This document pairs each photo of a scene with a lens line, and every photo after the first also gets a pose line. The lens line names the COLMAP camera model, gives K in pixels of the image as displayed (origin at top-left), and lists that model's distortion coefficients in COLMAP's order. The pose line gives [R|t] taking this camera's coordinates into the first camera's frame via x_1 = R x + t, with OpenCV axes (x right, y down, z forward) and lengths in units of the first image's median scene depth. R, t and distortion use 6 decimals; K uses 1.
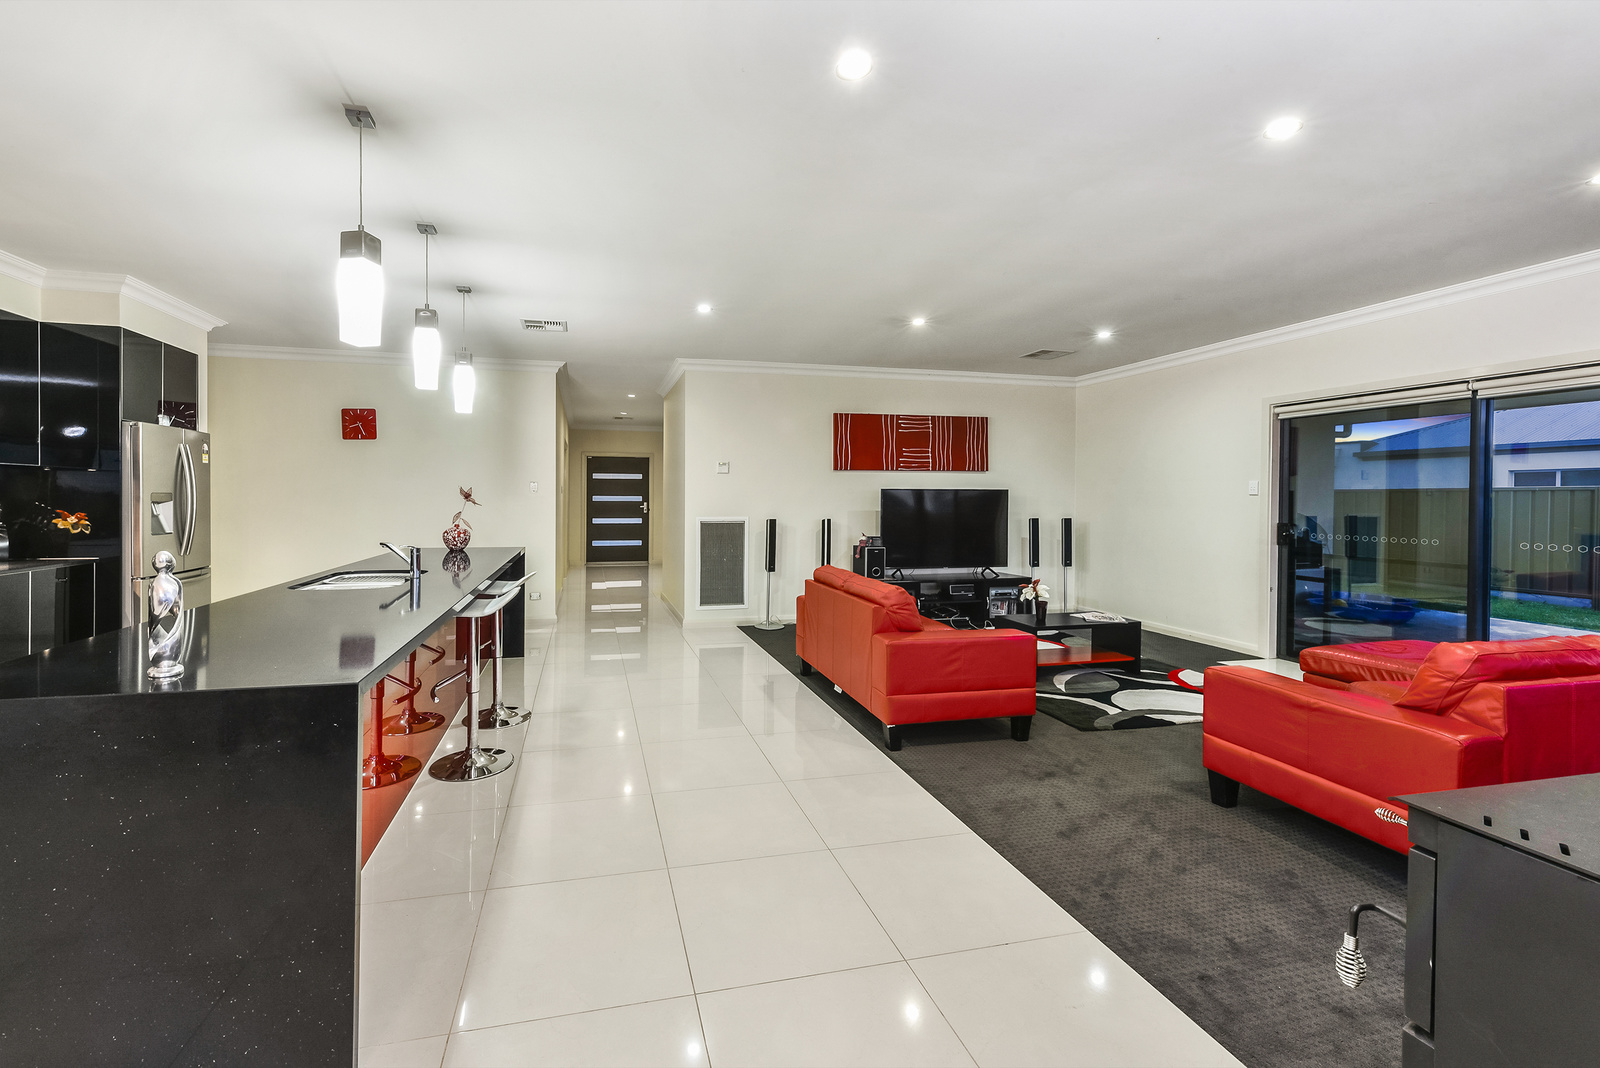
lens RADIAL K [[654.2, 0, 800.0], [0, 654.2, 534.0], [0, 0, 1]] dist [0.003240, 0.000105]
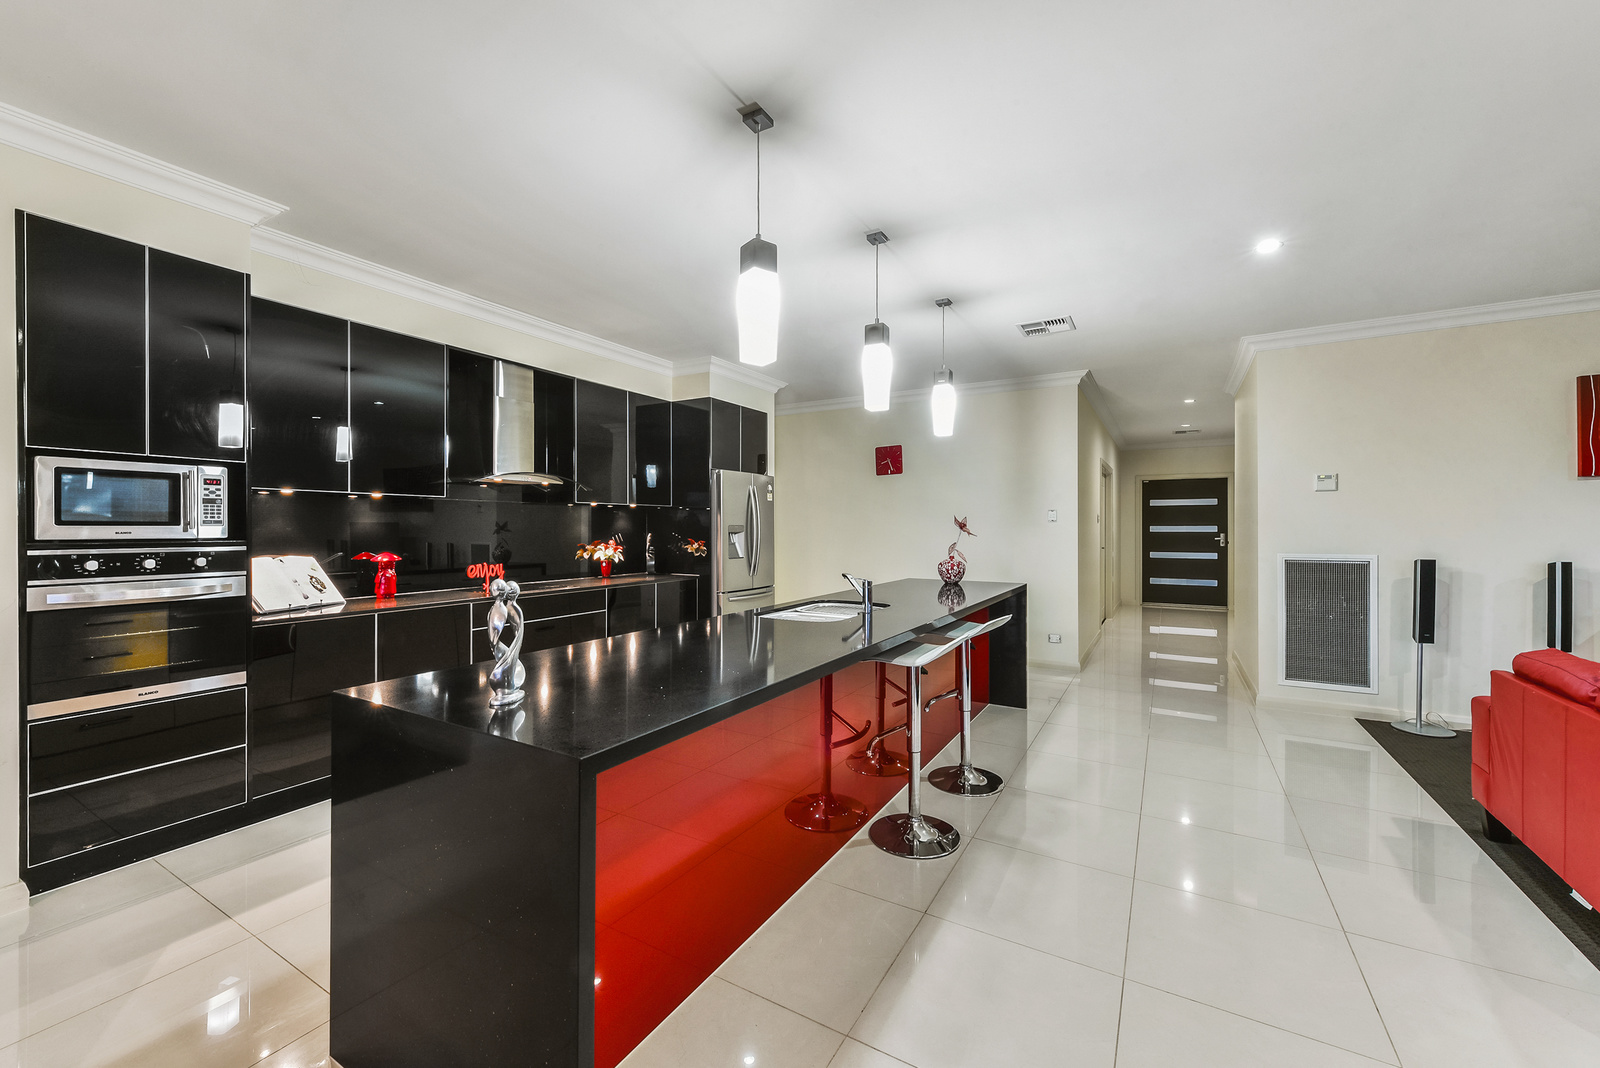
lens RADIAL K [[654.2, 0, 800.0], [0, 654.2, 534.0], [0, 0, 1]] dist [0.003240, 0.000105]
pose [[0.674785, 0.000959, -0.738014, 0.022132], [-0.036153, 0.998842, -0.031758, -0.007464], [0.737128, 0.048111, 0.674038, 0.170871]]
